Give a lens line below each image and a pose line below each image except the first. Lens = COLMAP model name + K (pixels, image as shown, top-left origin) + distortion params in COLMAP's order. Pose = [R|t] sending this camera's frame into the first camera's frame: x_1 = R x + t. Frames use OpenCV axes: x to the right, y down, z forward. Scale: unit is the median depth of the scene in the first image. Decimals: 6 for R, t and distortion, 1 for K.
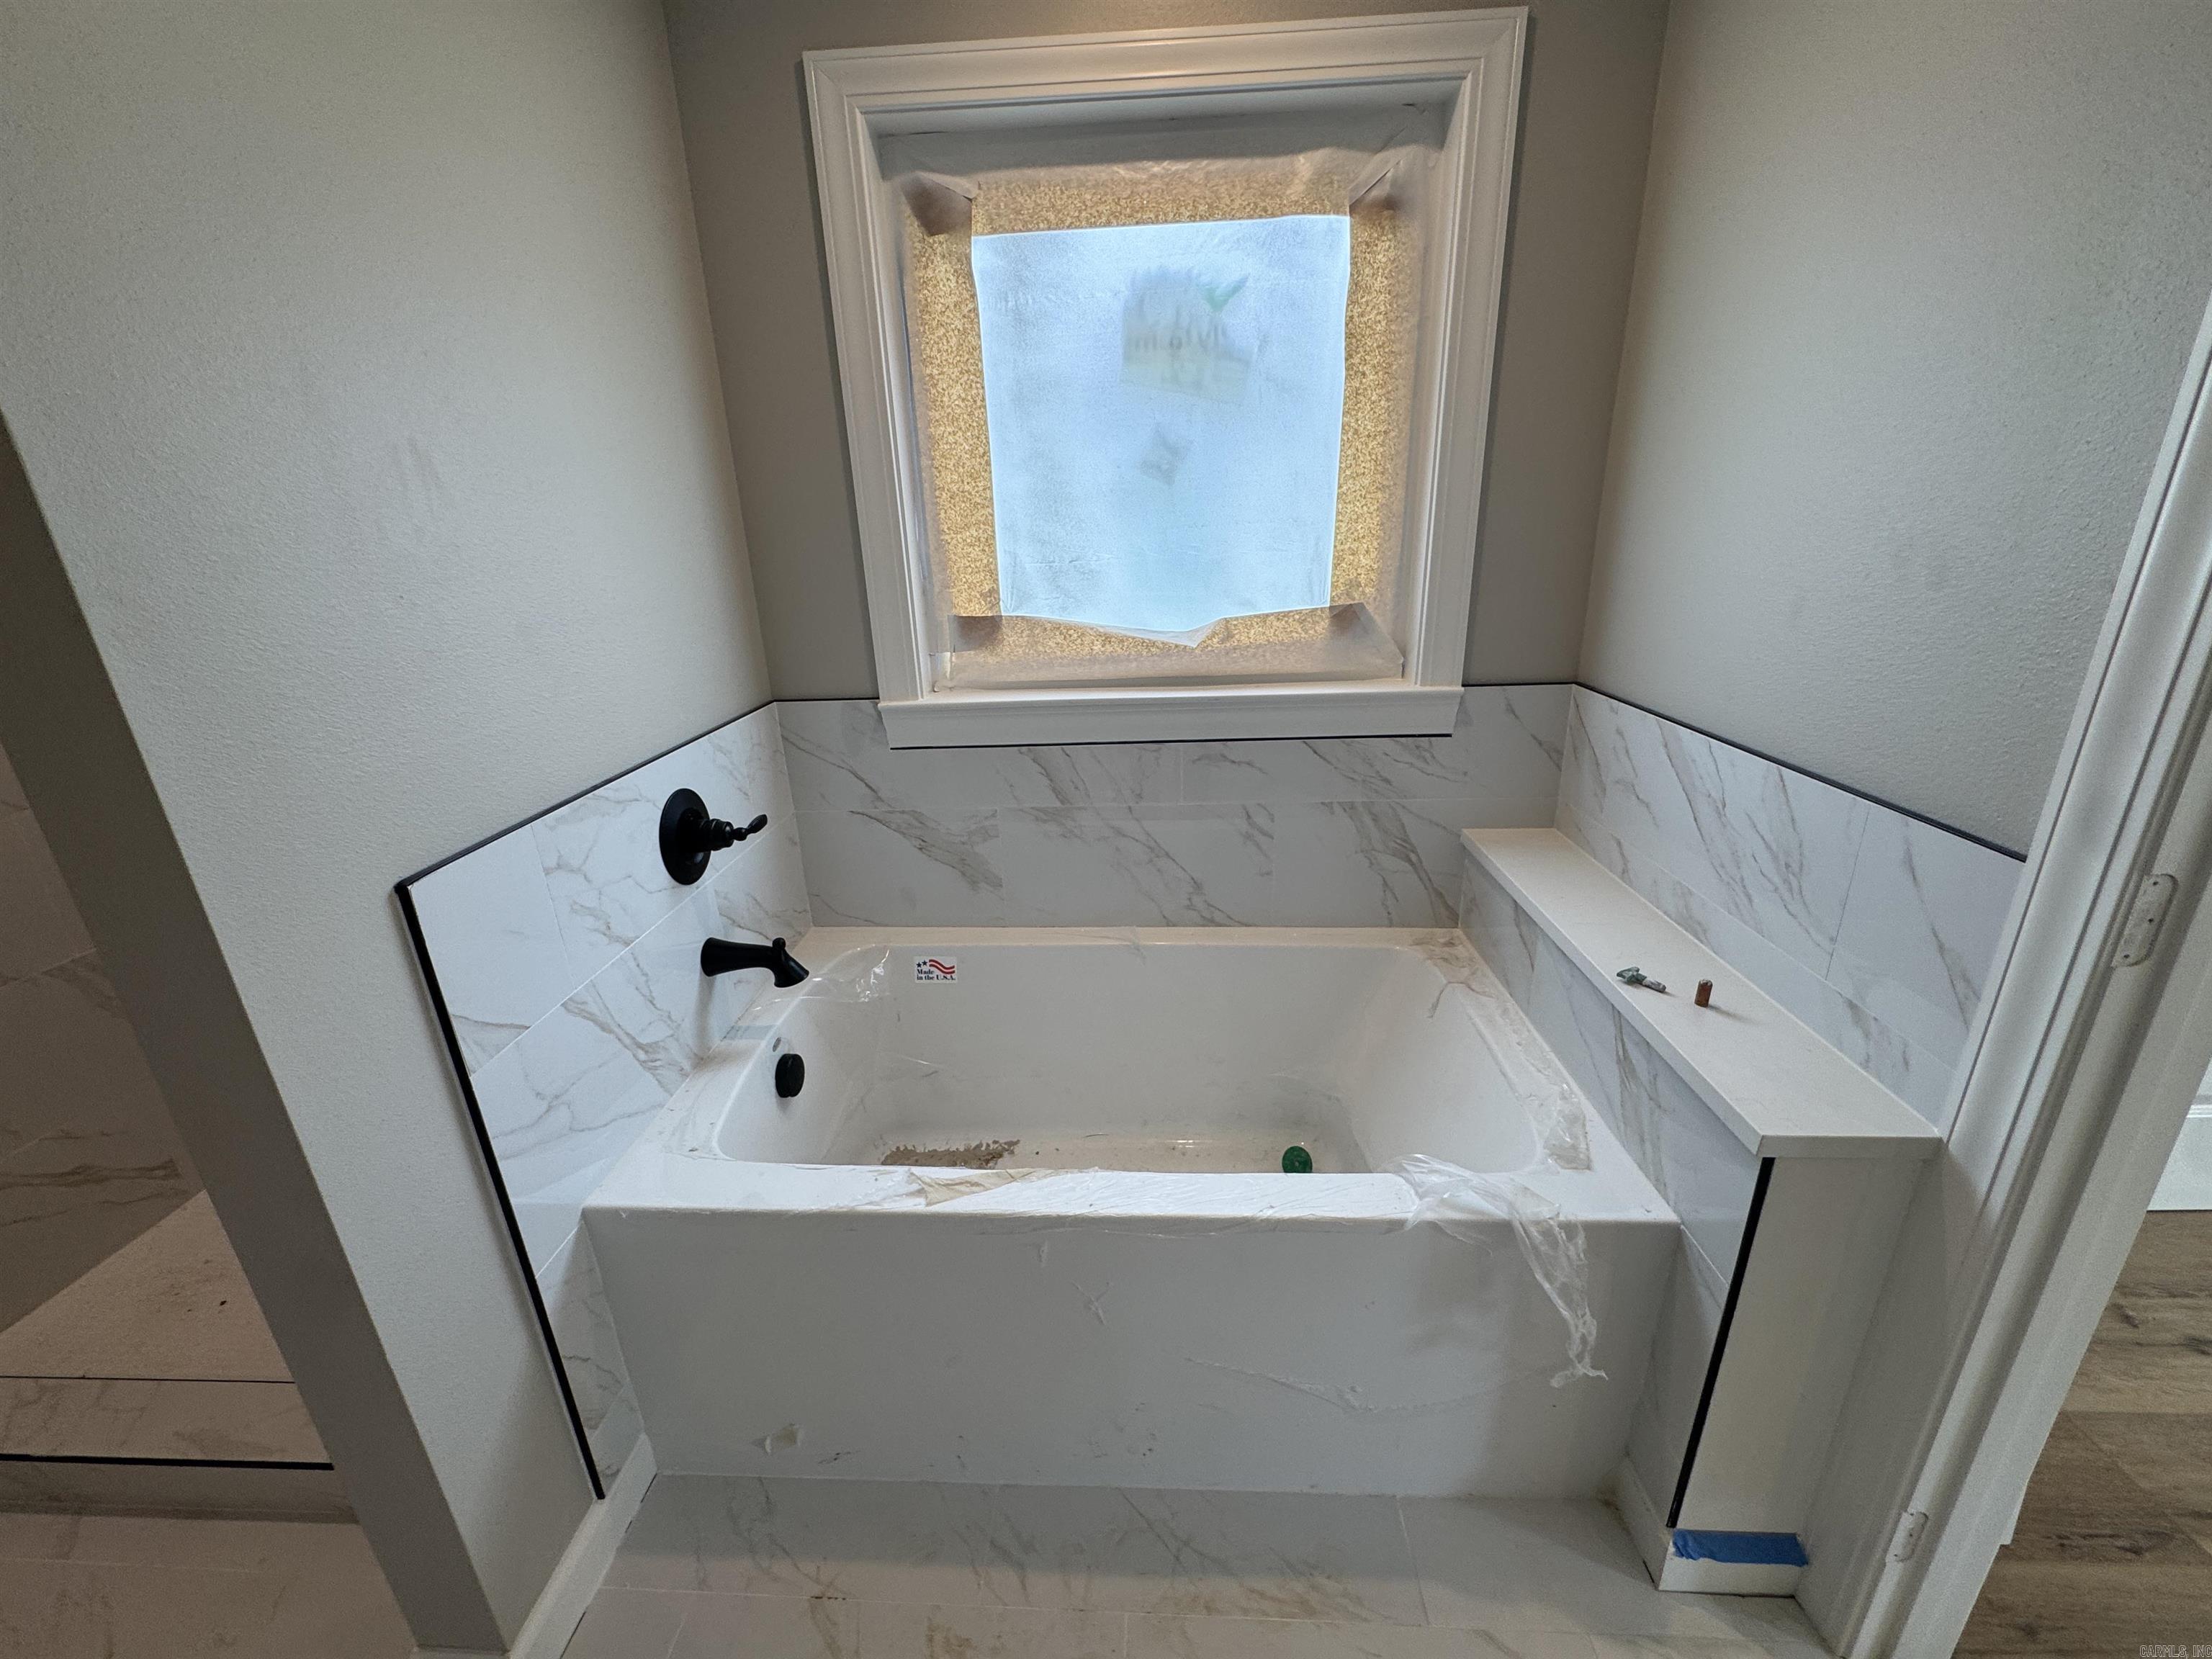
lens RADIAL K [[888.6, 0, 1102.8], [0, 888.6, 827.7], [0, 0, 1]] dist [-0.003743, 0.001000]
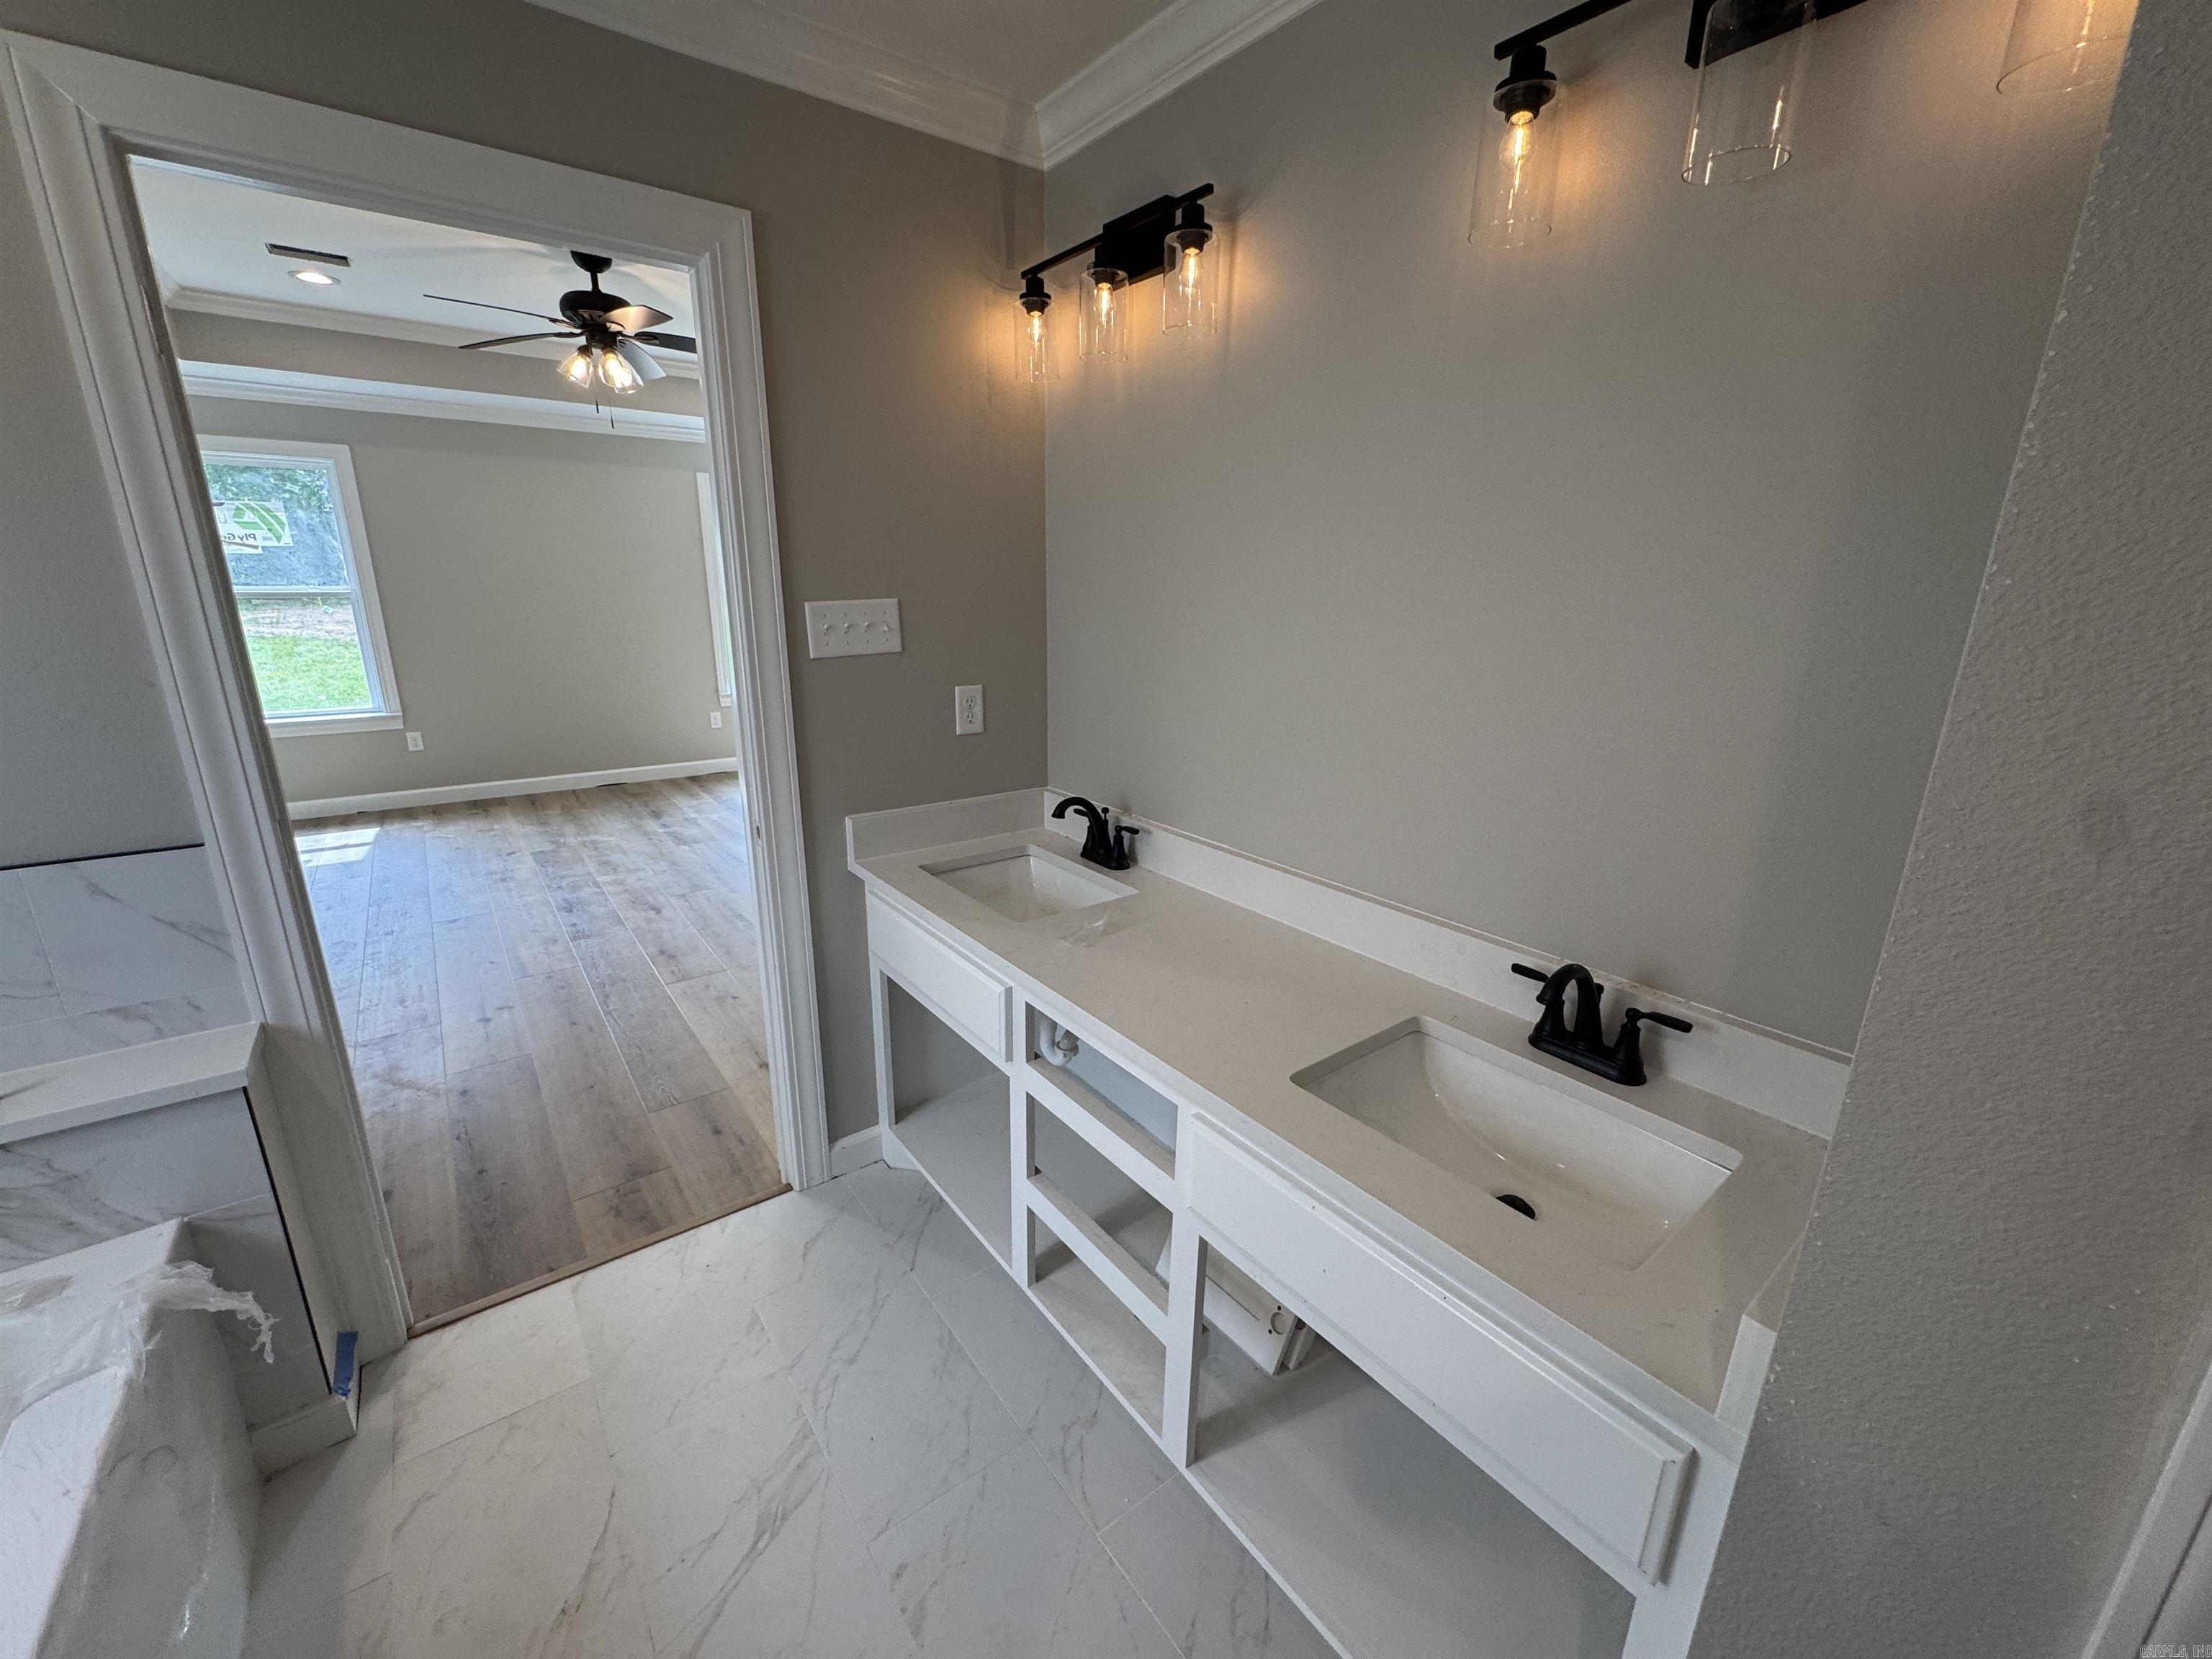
lens RADIAL K [[888.6, 0, 1102.8], [0, 888.6, 827.7], [0, 0, 1]] dist [-0.003743, 0.001000]
pose [[-0.643779, -0.181971, 0.743260, -0.644765], [0.261350, 0.860618, 0.437074, -0.140994], [-0.719197, 0.475630, -0.506490, 0.318526]]
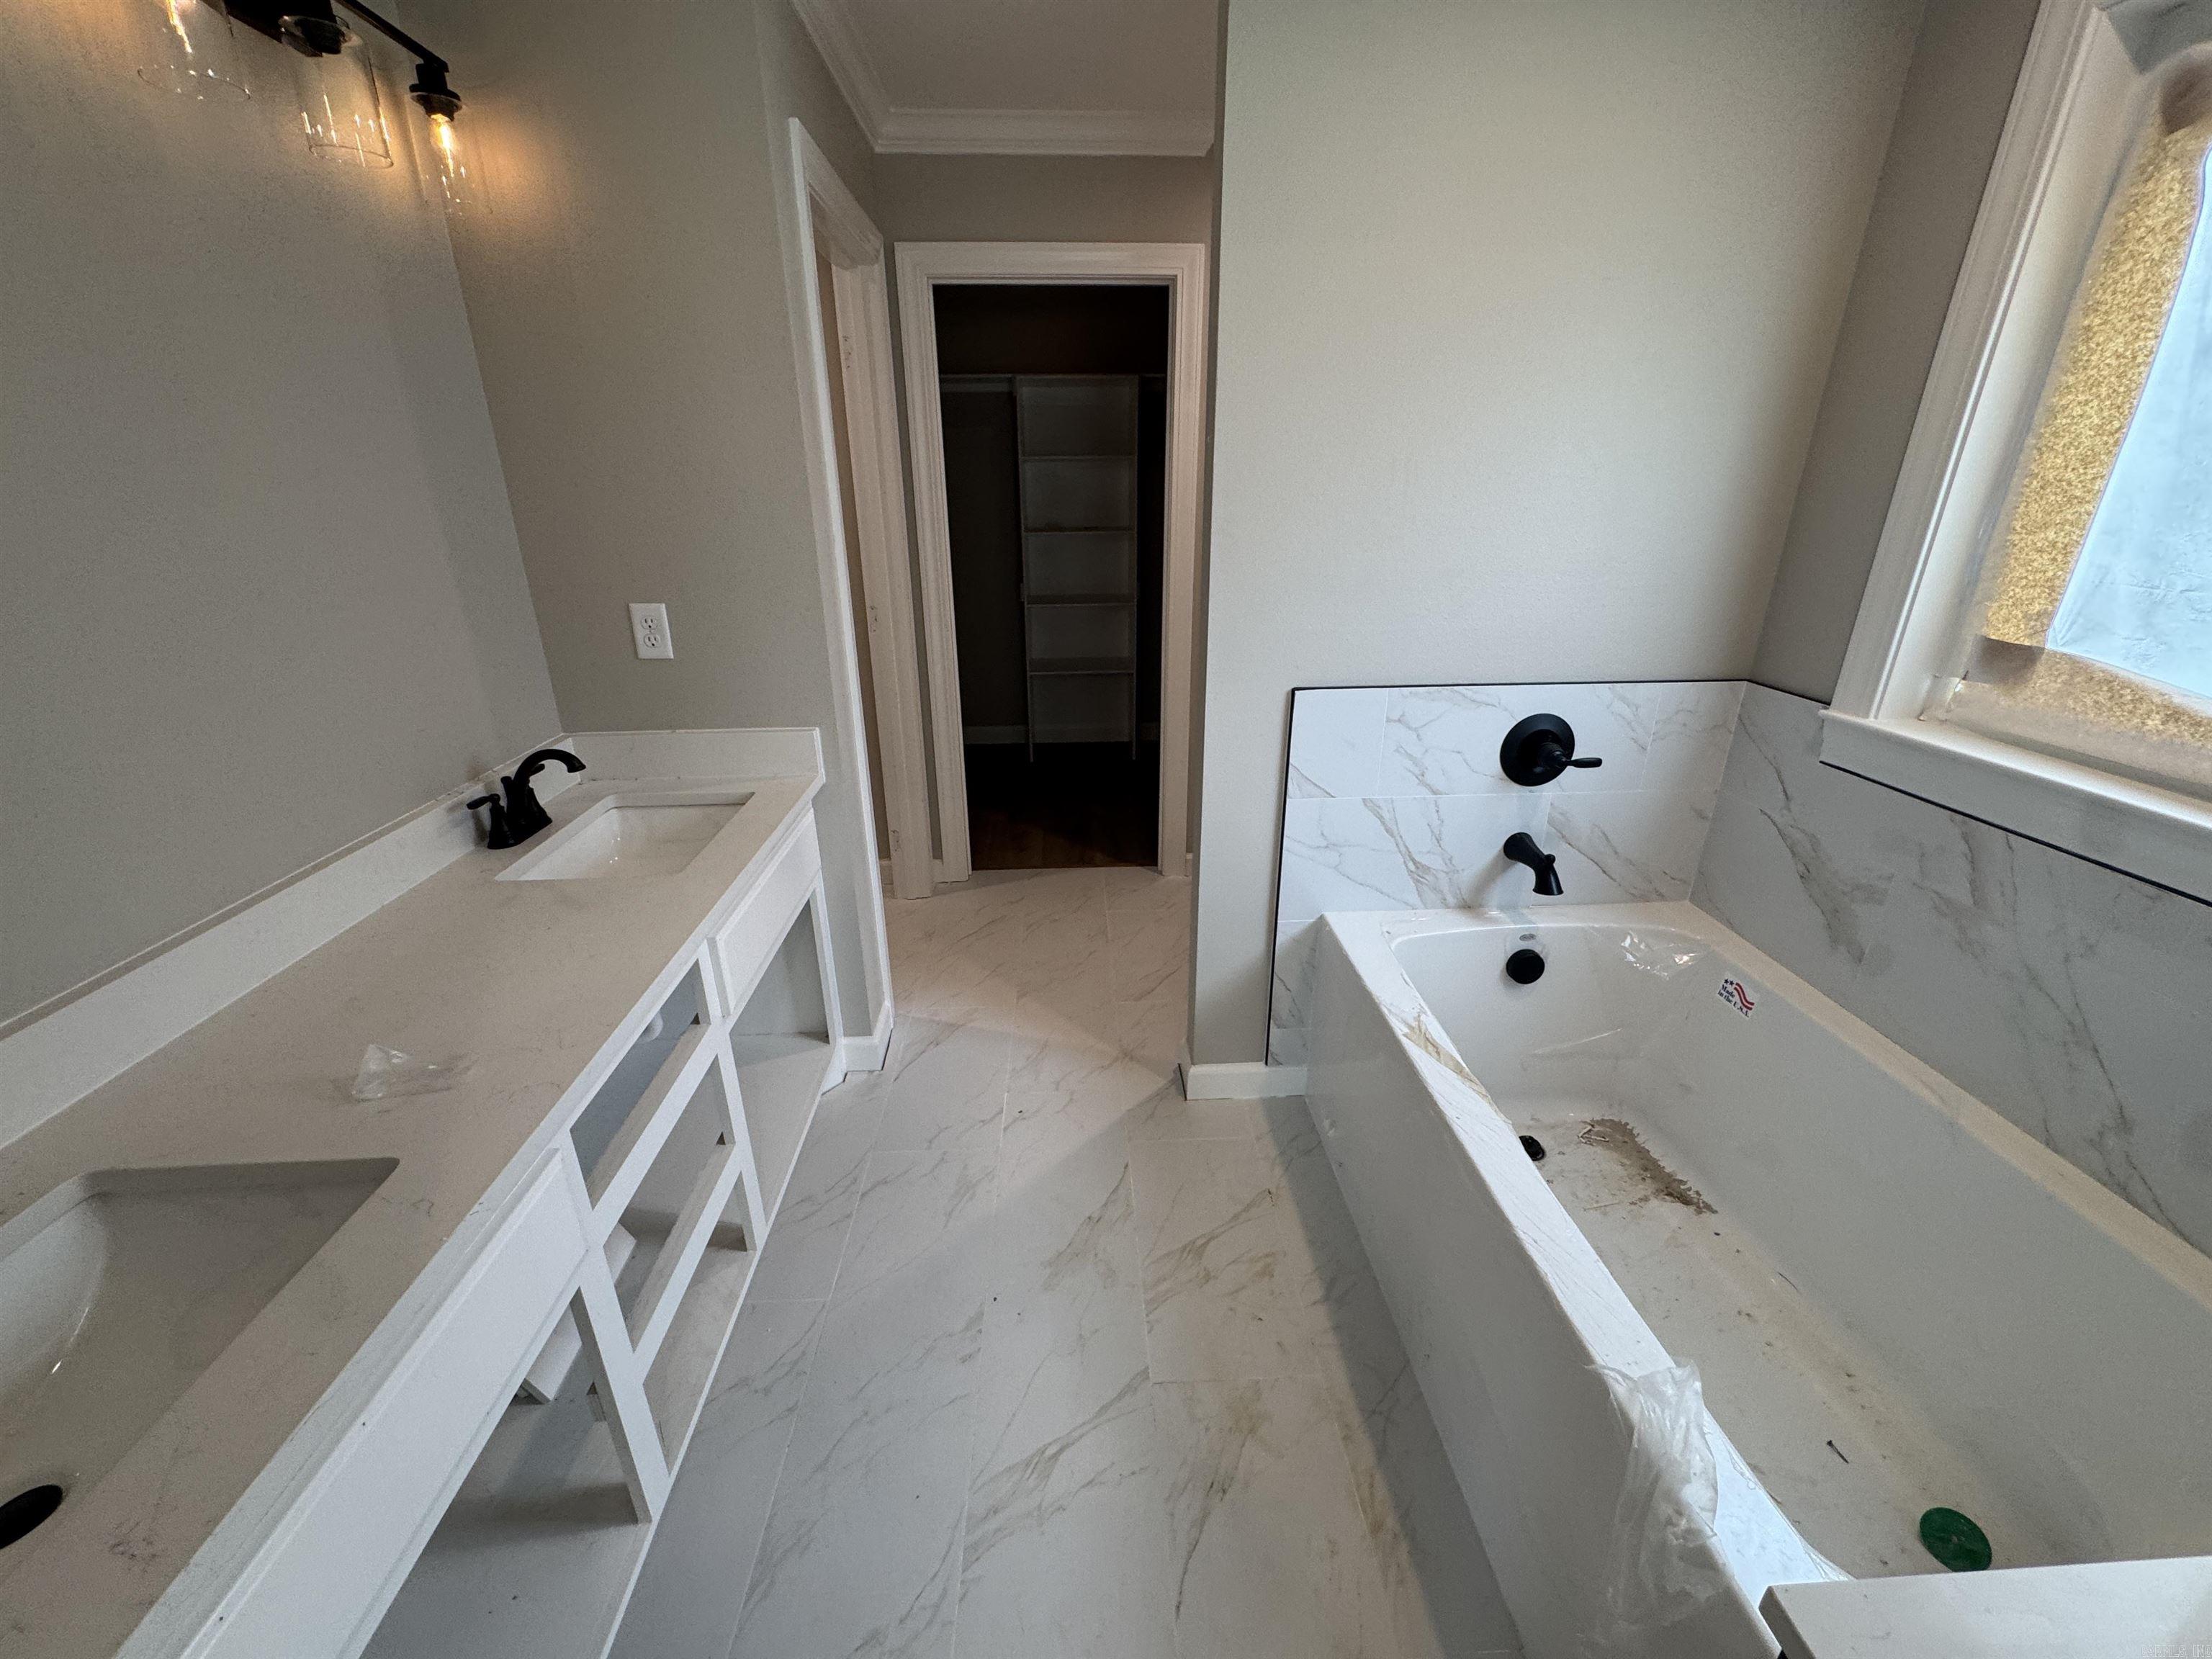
lens RADIAL K [[888.6, 0, 1102.8], [0, 888.6, 827.7], [0, 0, 1]] dist [-0.003743, 0.001000]
pose [[0.097684, 0.396877, -0.912659, 0.618120], [-0.324618, 0.879597, 0.347755, -0.120765], [0.940788, 0.262295, 0.214756, 0.148184]]
